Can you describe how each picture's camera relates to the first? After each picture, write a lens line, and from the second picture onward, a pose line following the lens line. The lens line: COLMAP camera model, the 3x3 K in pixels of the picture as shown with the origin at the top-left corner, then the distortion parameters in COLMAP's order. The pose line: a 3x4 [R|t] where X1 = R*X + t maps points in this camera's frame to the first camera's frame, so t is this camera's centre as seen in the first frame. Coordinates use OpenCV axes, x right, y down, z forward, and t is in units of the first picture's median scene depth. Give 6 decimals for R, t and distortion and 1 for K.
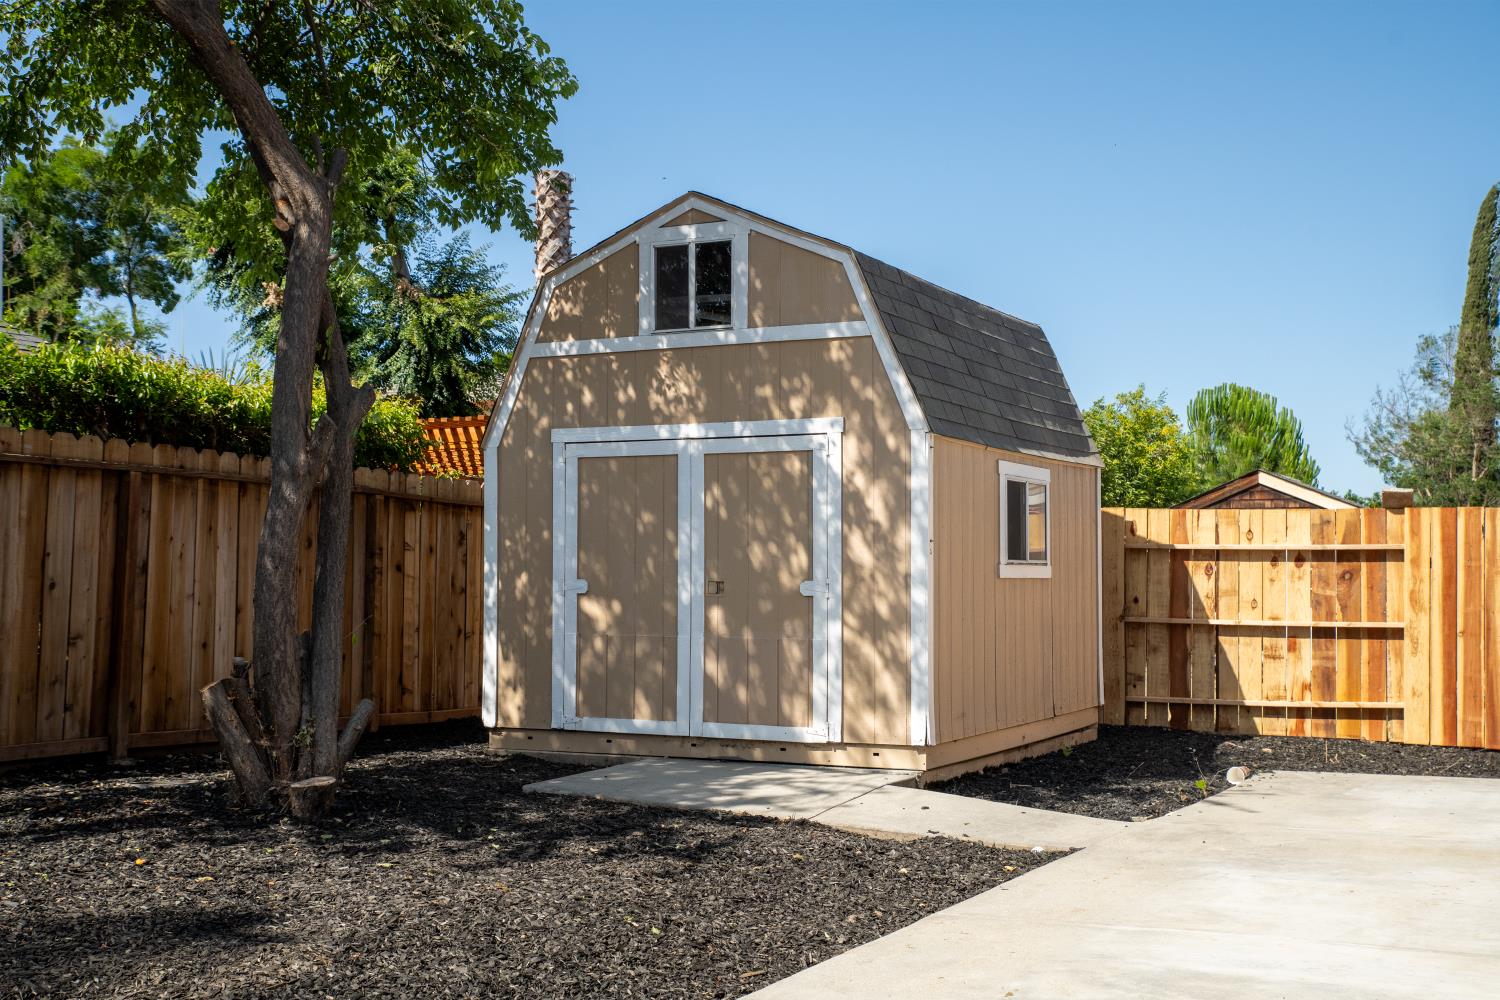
lens RADIAL K [[1753.1, 0, 750.0], [0, 1753.1, 500.0], [0, 0, 1]] dist [0.266717, -0.011938]
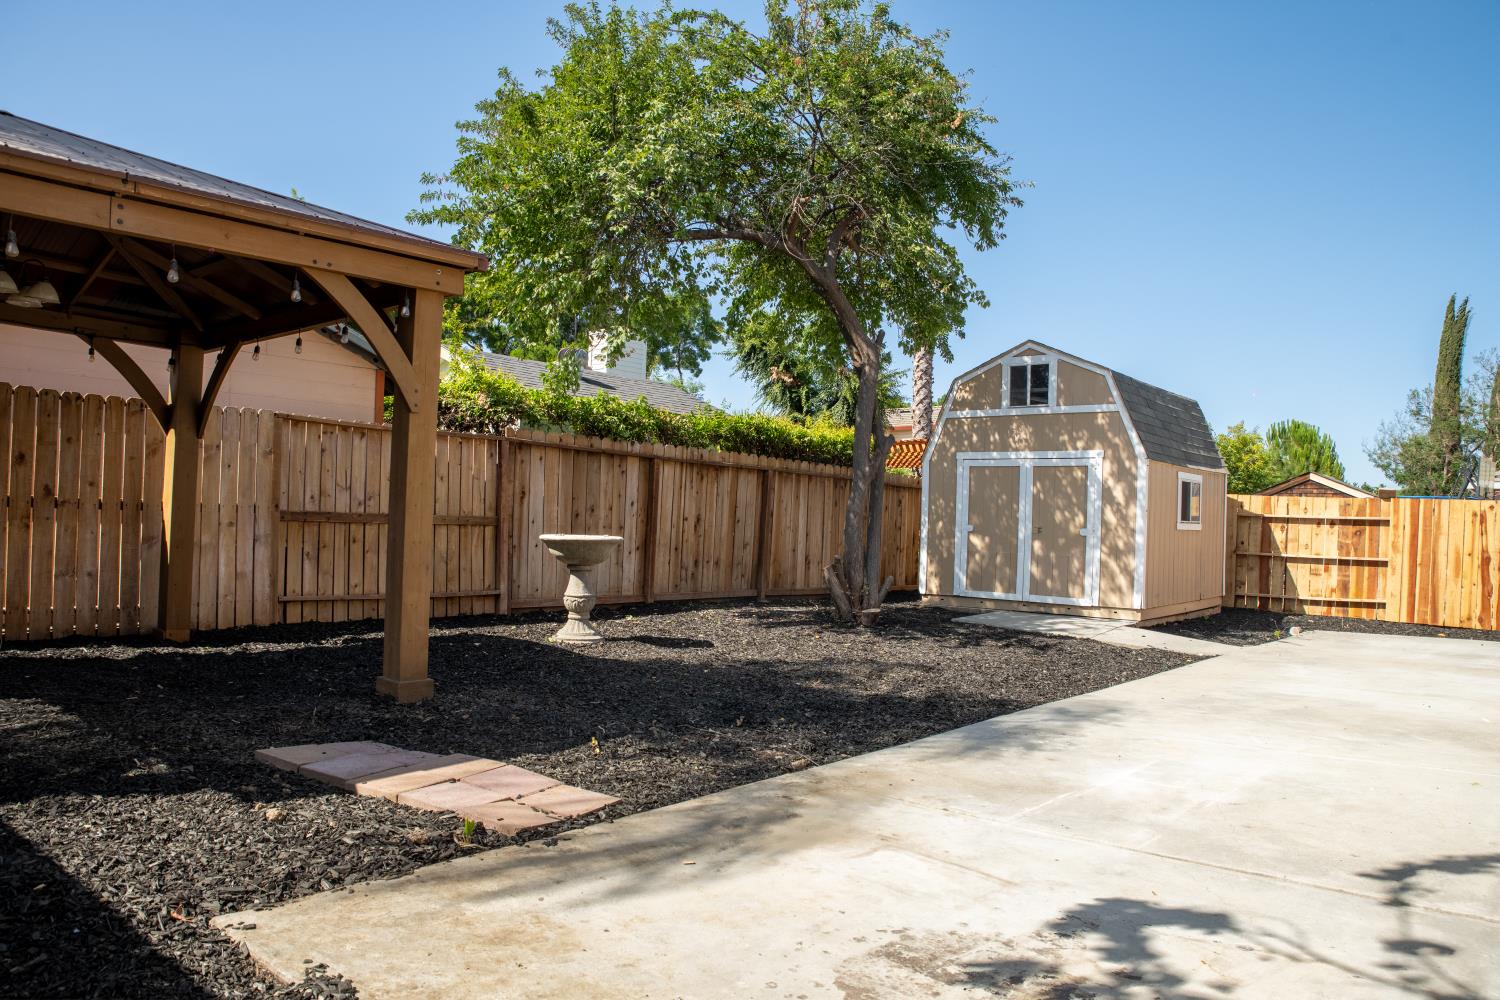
lens RADIAL K [[1081.5, 0, 750.0], [0, 1081.5, 500.0], [0, 0, 1]] dist [-0.124575, 0.217260]
pose [[0.978977, 0.023776, -0.202581, -0.092240], [-0.018580, 0.999449, 0.027514, -0.015235], [0.203124, -0.023171, 0.978879, -0.294825]]
